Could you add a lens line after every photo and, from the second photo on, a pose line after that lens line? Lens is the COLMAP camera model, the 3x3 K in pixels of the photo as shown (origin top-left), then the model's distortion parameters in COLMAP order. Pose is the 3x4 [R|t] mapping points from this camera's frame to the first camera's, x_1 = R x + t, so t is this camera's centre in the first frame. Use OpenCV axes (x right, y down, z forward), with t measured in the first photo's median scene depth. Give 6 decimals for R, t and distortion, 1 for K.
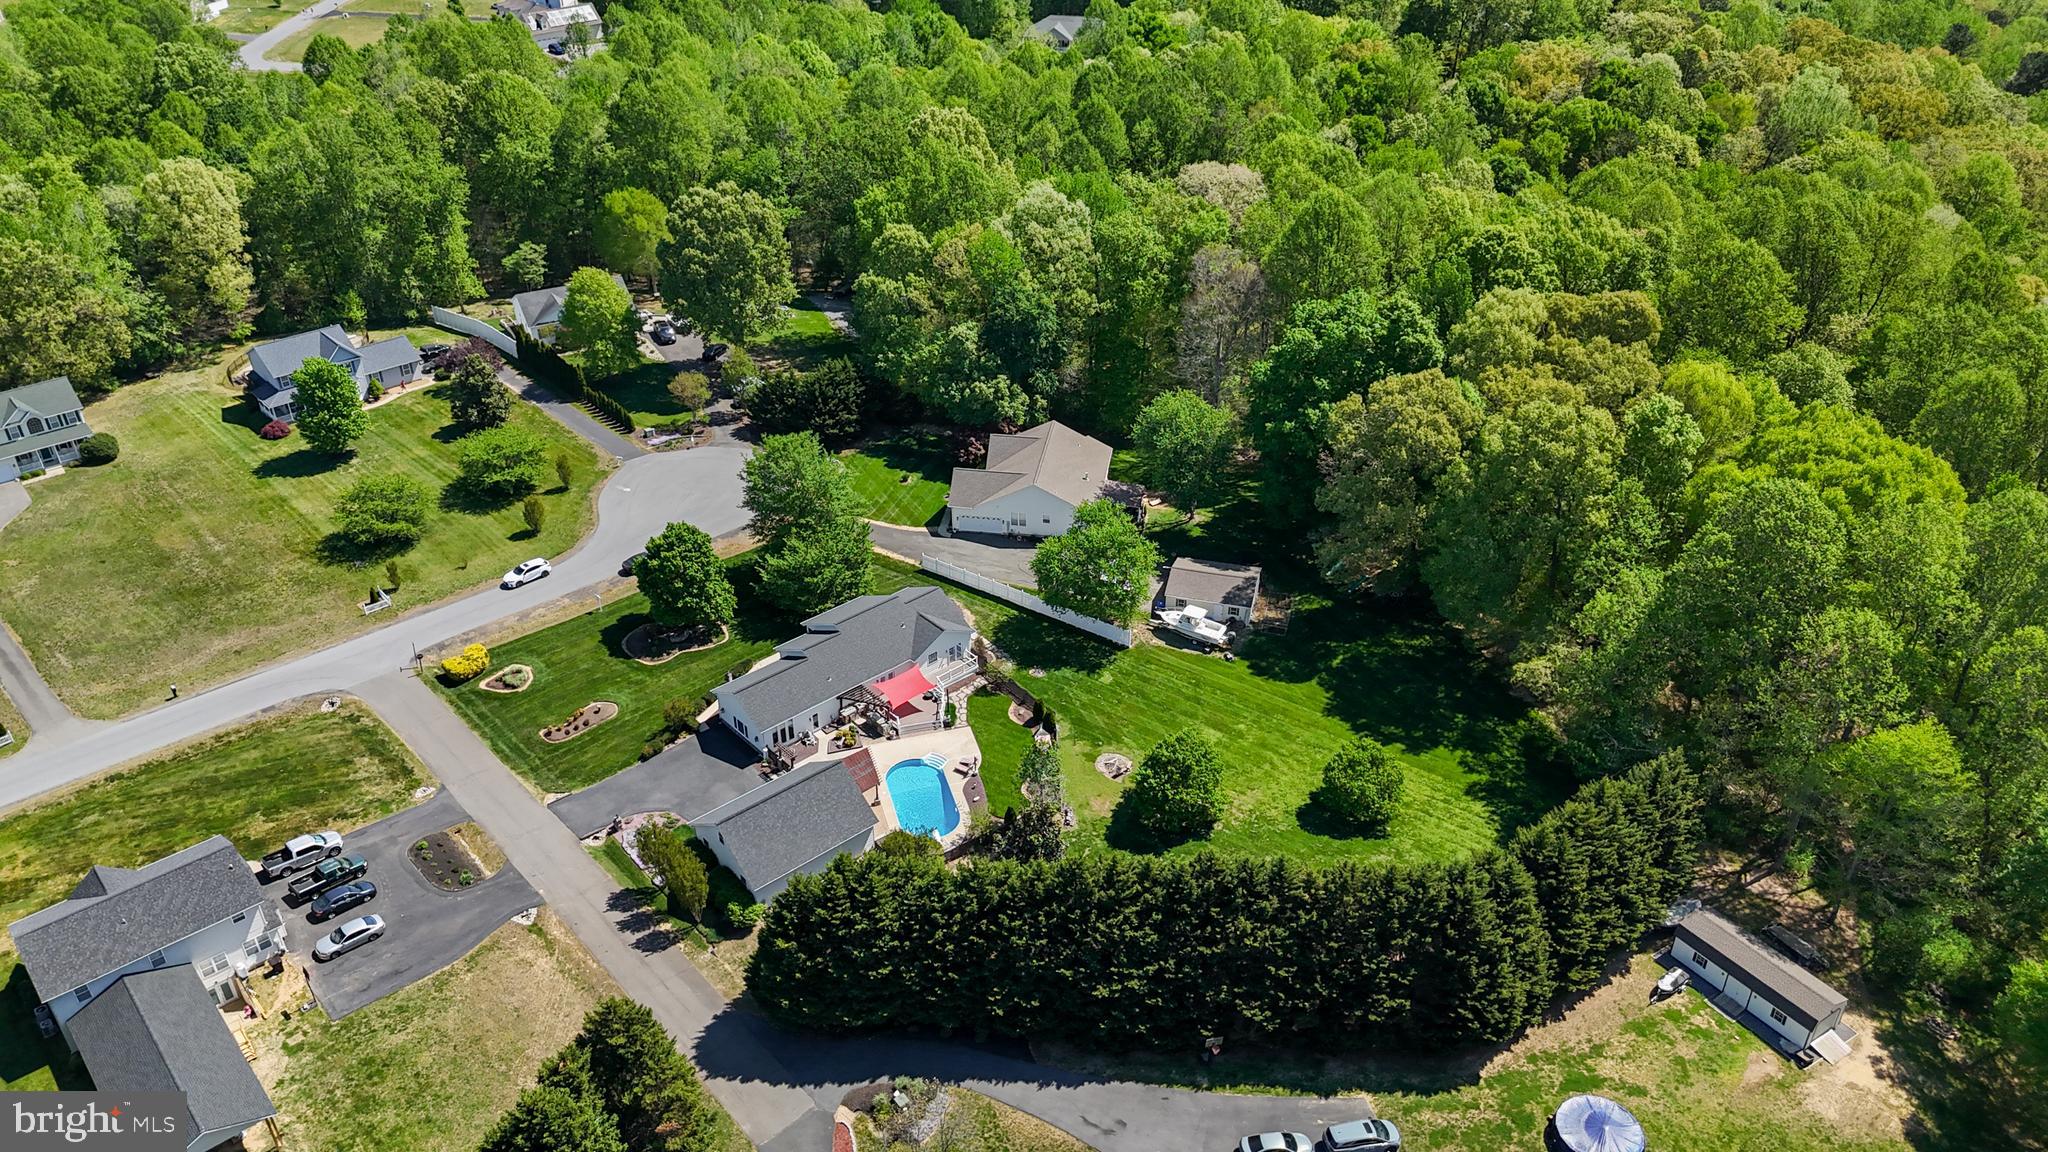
lens RADIAL K [[1516.9, 0, 1041.7], [0, 1516.9, 562.1], [0, 0, 1]] dist [0.050285, -0.043484]
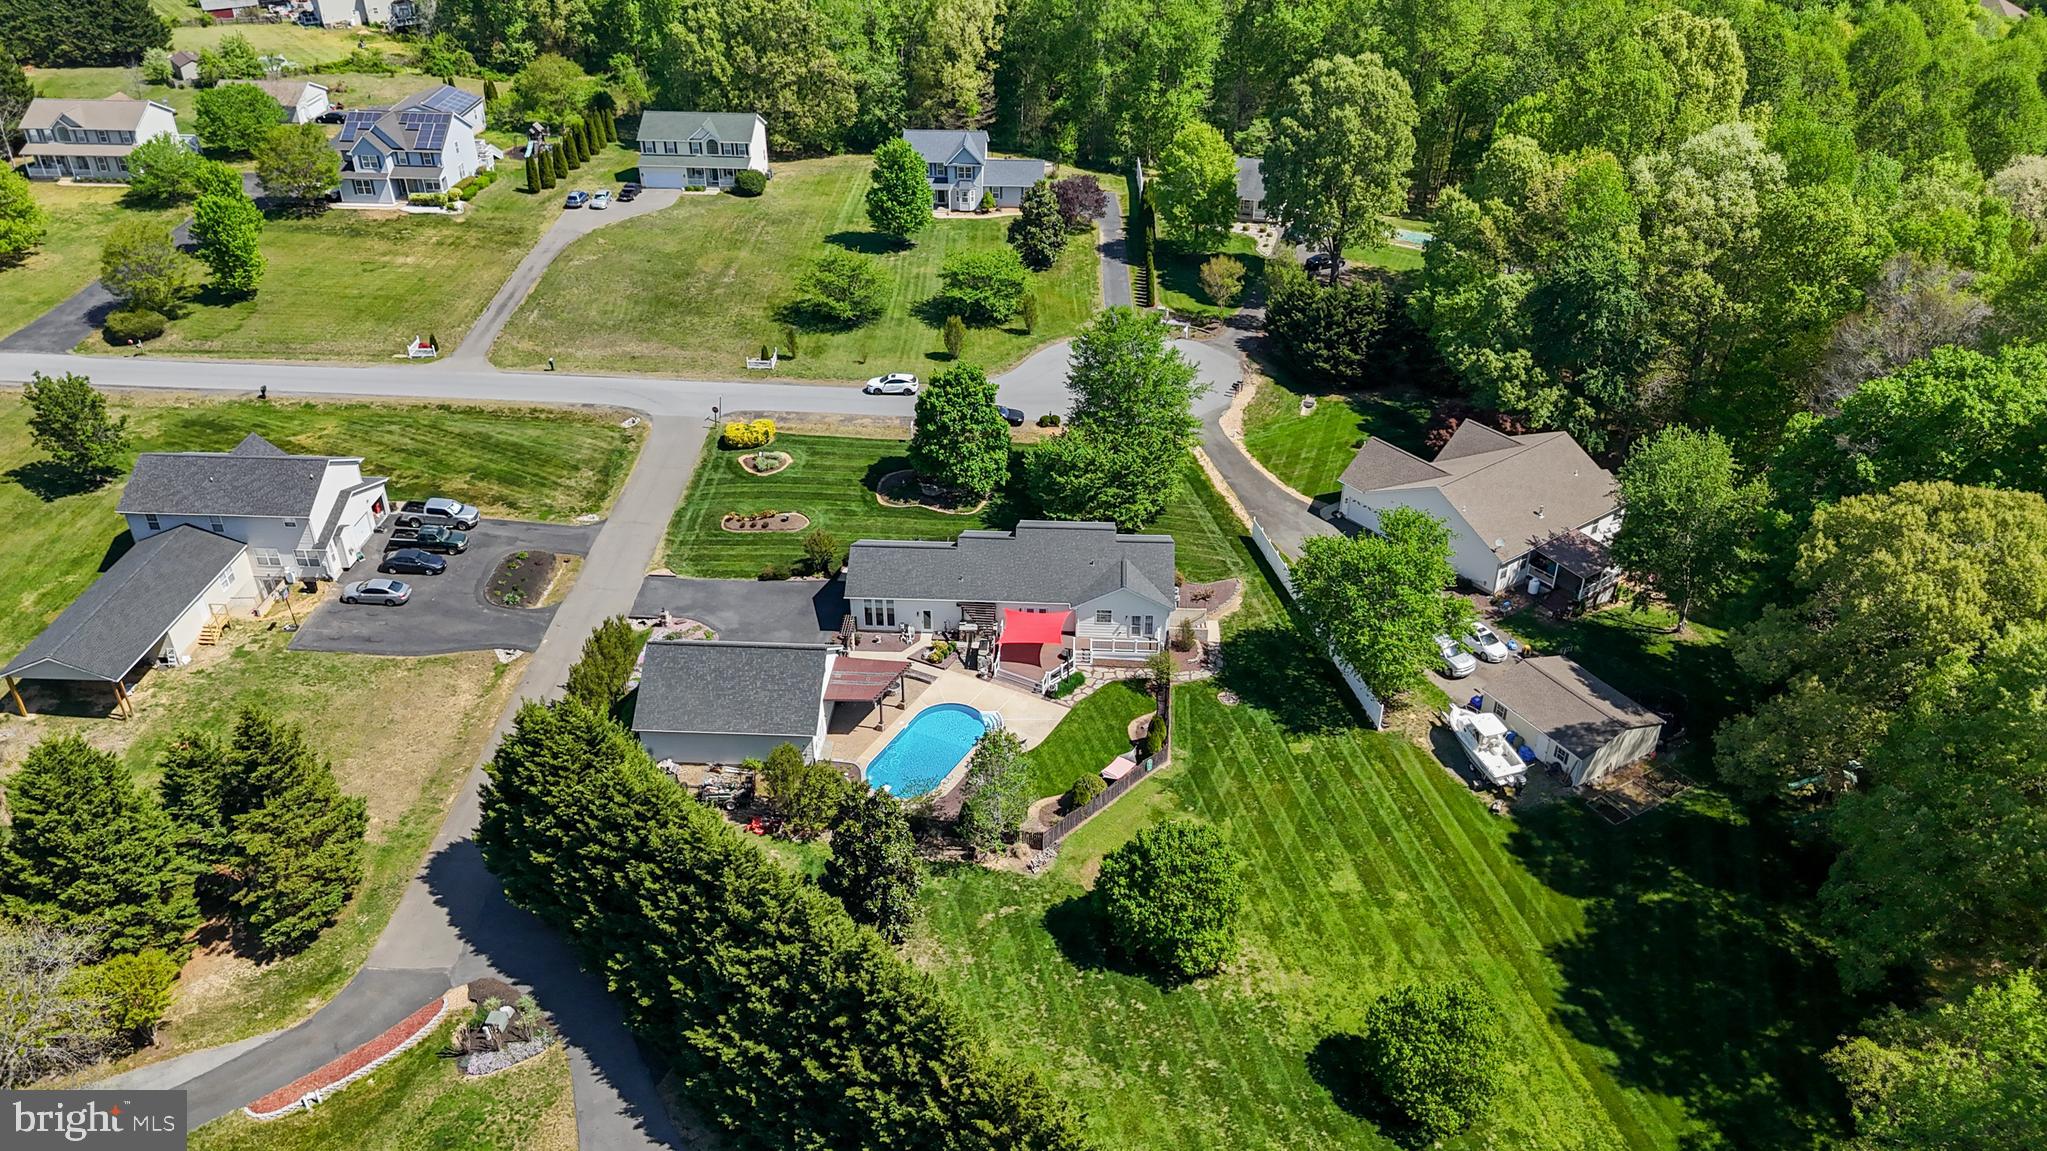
lens RADIAL K [[1516.1, 0, 1033.6], [0, 1516.1, 589.5], [0, 0, 1]] dist [0.050285, -0.043484]
pose [[0.712141, 0.376280, -0.592680, 0.345207], [-0.371400, 0.918343, 0.136778, -0.039700], [0.595750, 0.122716, 0.793740, 0.371449]]
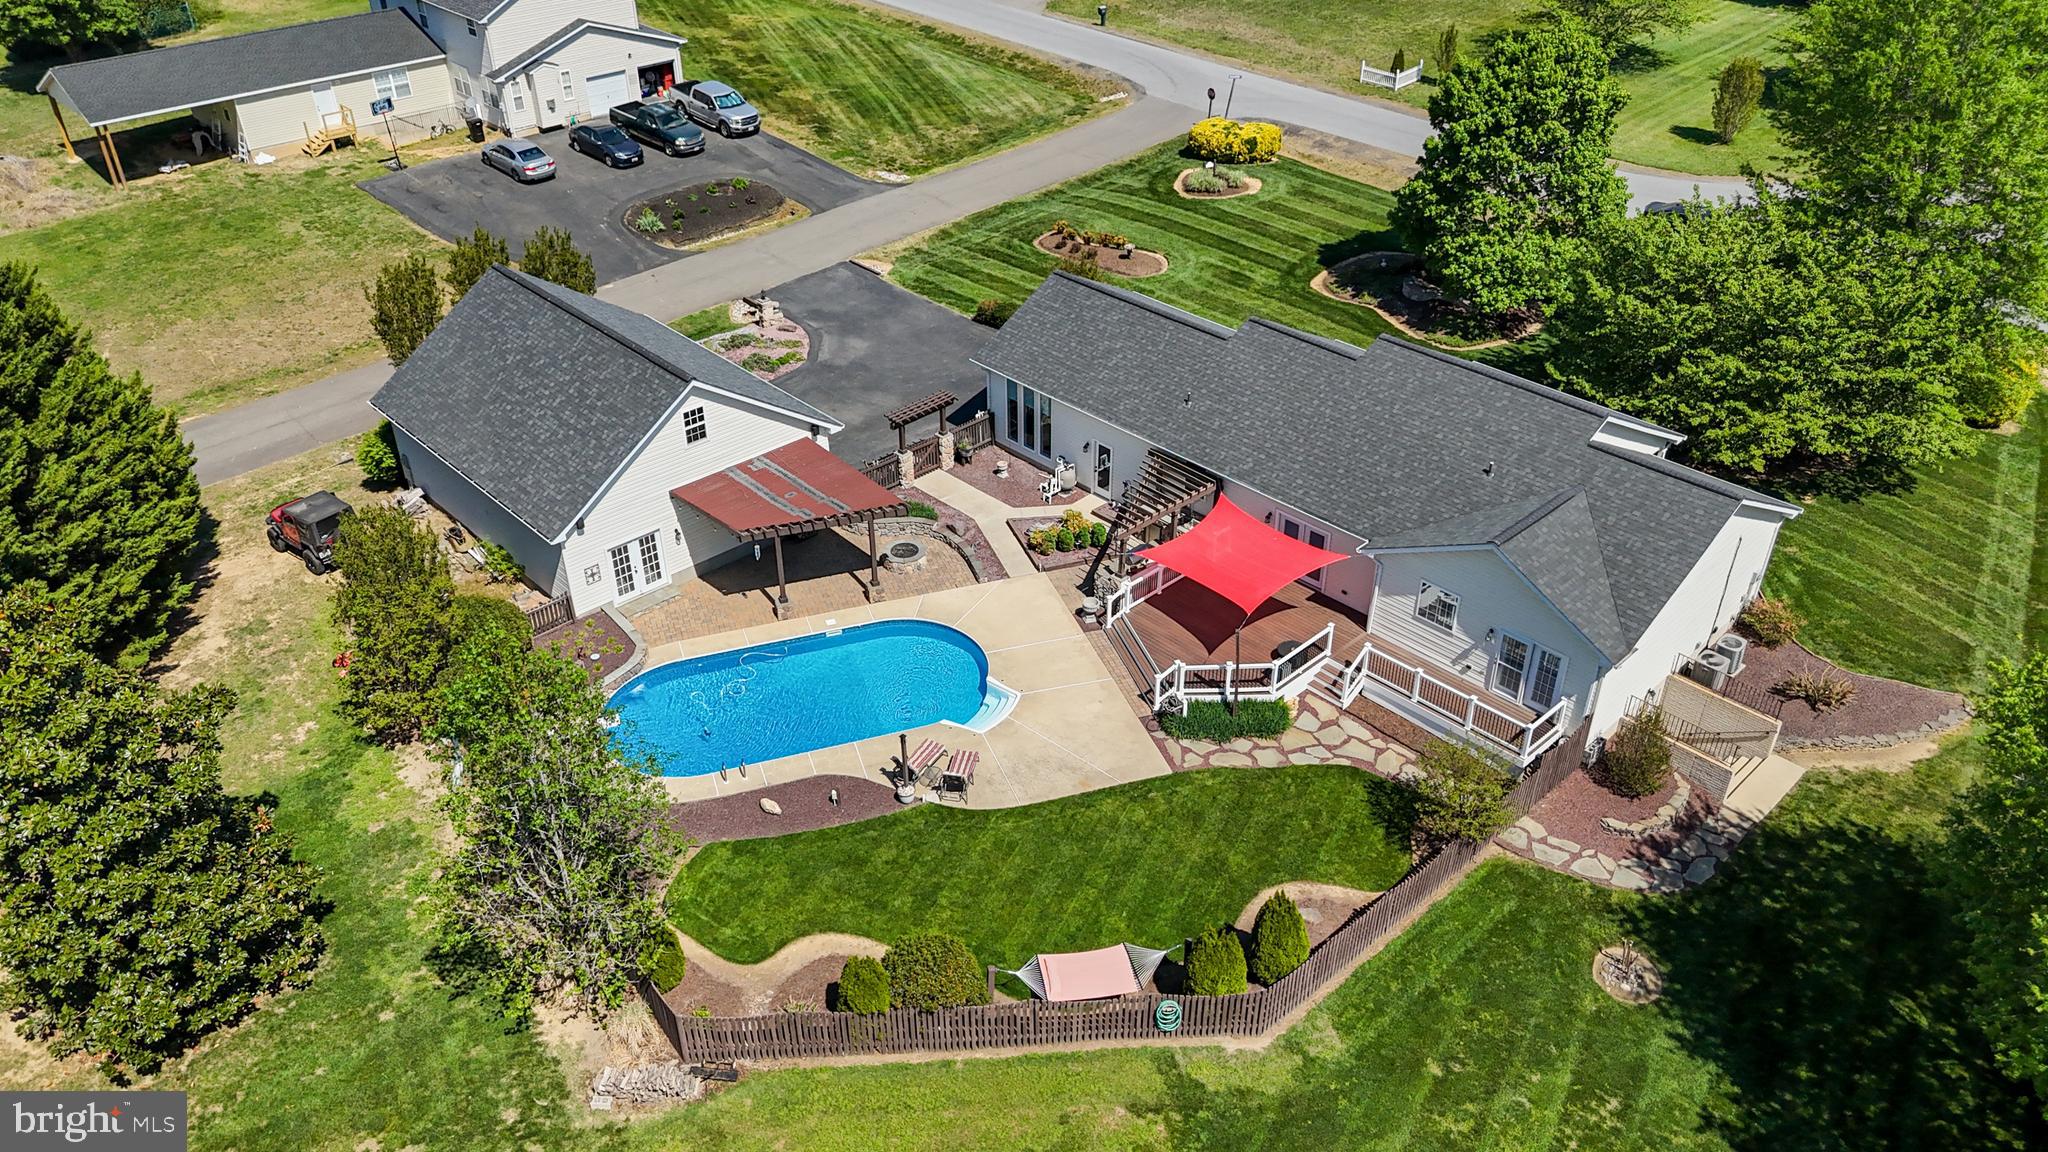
lens RADIAL K [[1516.9, 0, 1026.6], [0, 1516.9, 579.4], [0, 0, 1]] dist [0.050285, -0.043484]
pose [[0.033704, 0.552351, -0.832930, 0.158008], [-0.521641, 0.720602, 0.456753, -0.030073], [0.852499, 0.419096, 0.312416, 0.837254]]
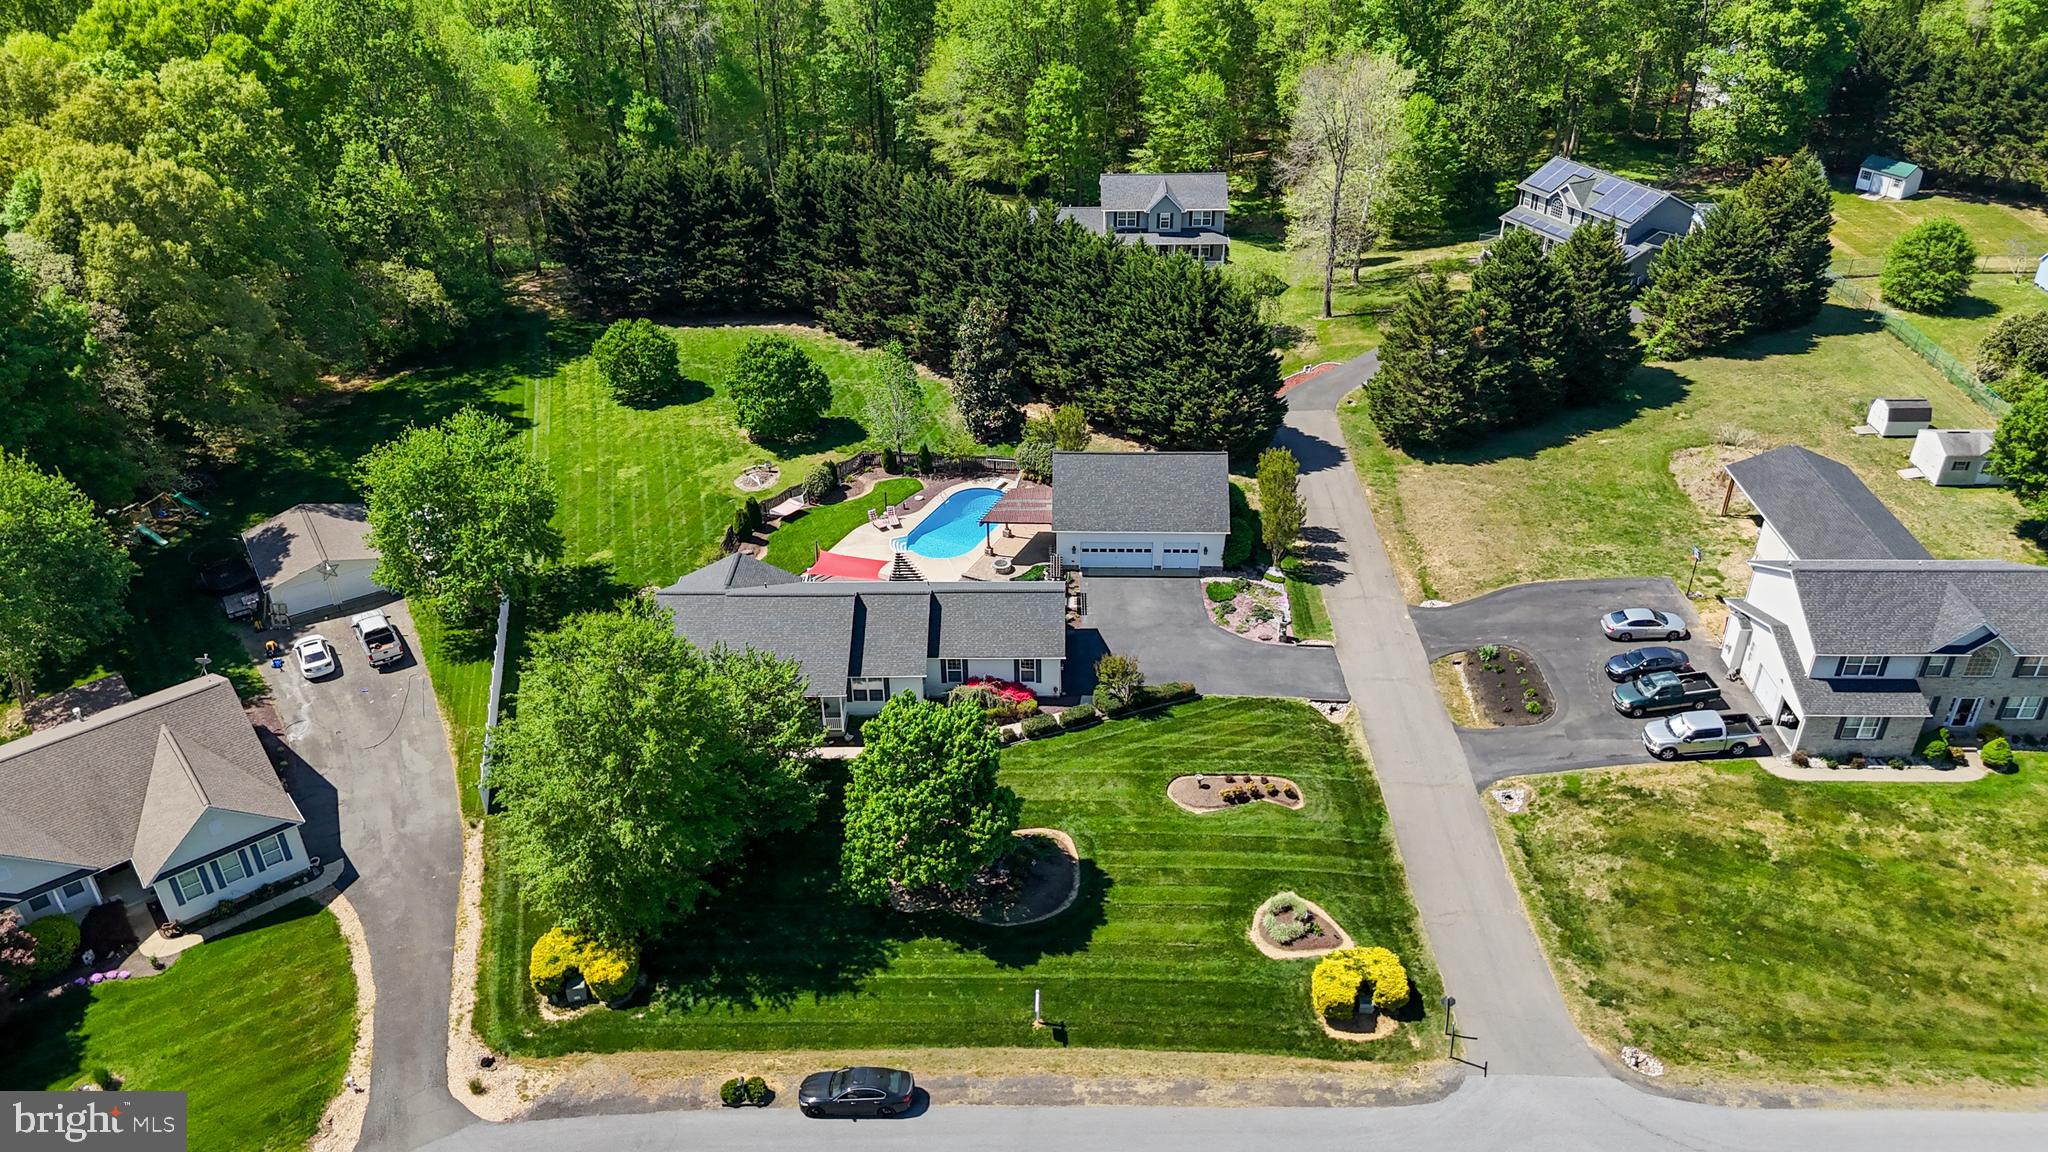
lens RADIAL K [[1516.9, 0, 1019.0], [0, 1516.9, 578.3], [0, 0, 1]] dist [0.050285, -0.043484]
pose [[-0.724541, -0.354173, 0.591271, -0.538534], [0.373909, 0.518675, 0.768875, -0.404411], [-0.578992, 0.778163, -0.243373, 1.083162]]
